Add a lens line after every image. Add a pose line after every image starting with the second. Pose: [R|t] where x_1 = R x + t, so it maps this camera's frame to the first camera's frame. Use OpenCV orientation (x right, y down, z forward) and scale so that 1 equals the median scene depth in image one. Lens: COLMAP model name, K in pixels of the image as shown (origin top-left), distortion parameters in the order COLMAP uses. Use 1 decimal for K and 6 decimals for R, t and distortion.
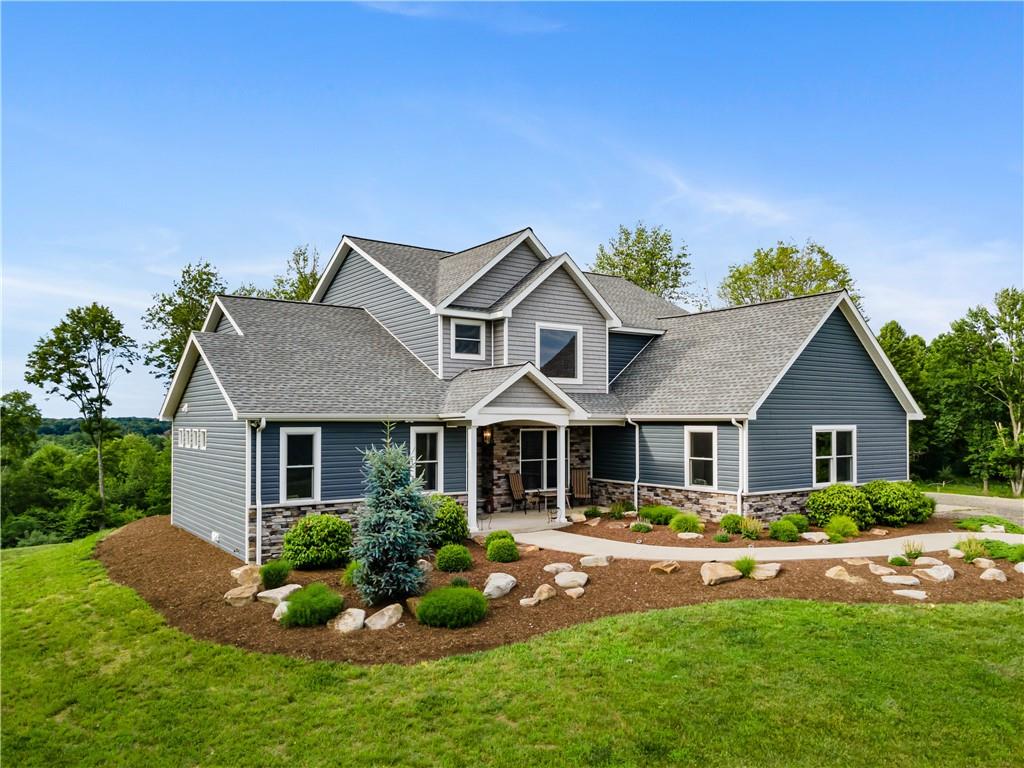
lens RADIAL K [[759.3, 0, 511.4], [0, 759.3, 389.3], [0, 0, 1]] dist [0.006582, 0.016865]
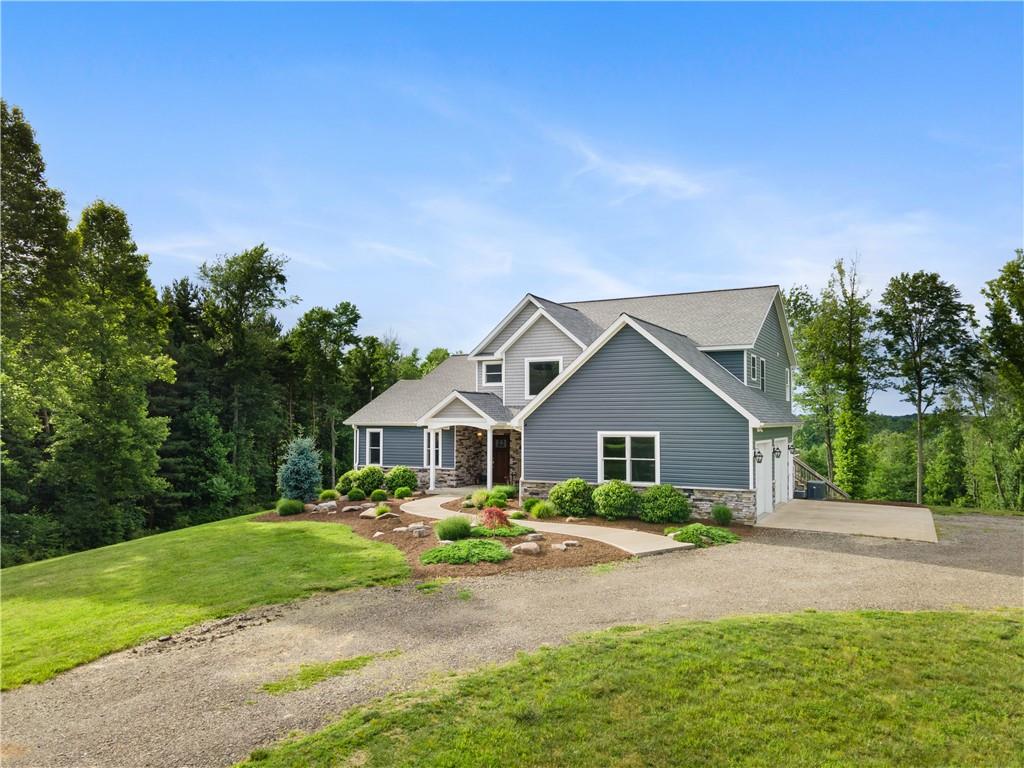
lens RADIAL K [[759.3, 0, 515.0], [0, 759.3, 383.8], [0, 0, 1]] dist [0.006582, 0.016865]
pose [[0.457343, -0.041279, -0.888332, 1.369318], [0.037302, 0.998933, -0.027214, -0.000233], [0.888508, -0.020691, 0.458395, 0.324337]]
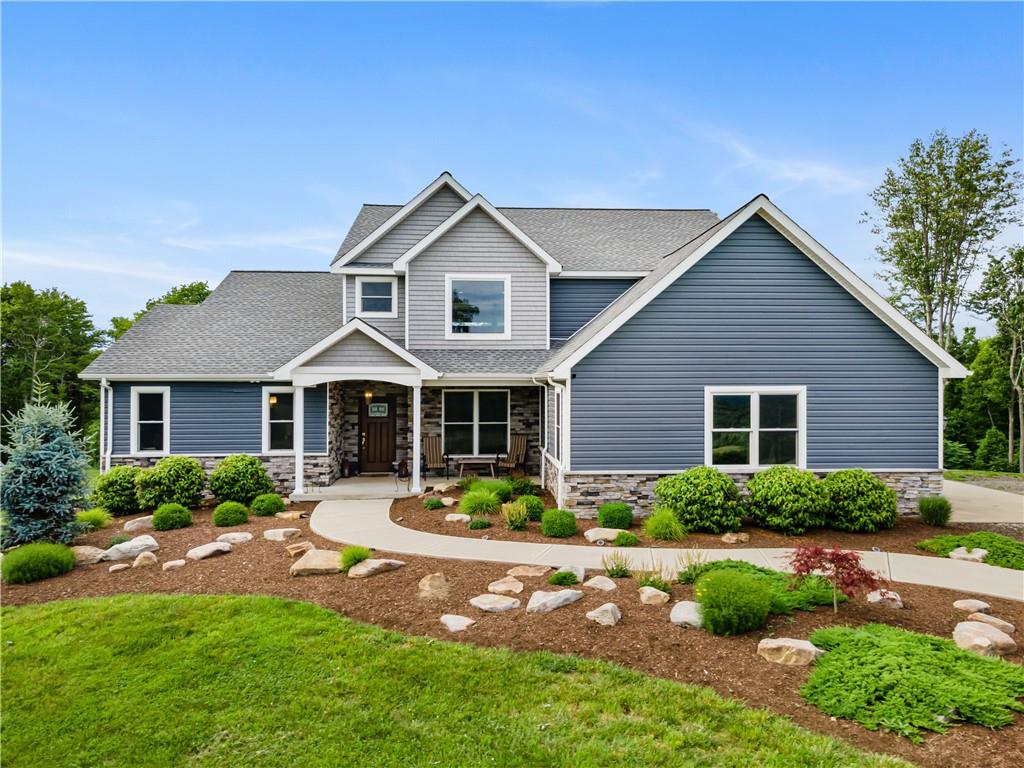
lens RADIAL K [[759.3, 0, 521.8], [0, 759.3, 366.9], [0, 0, 1]] dist [0.006582, 0.016865]
pose [[0.855149, -0.009912, -0.518287, 0.610207], [0.021256, 0.999647, 0.015953, 0.012100], [0.517946, -0.024659, 0.855058, 0.266906]]
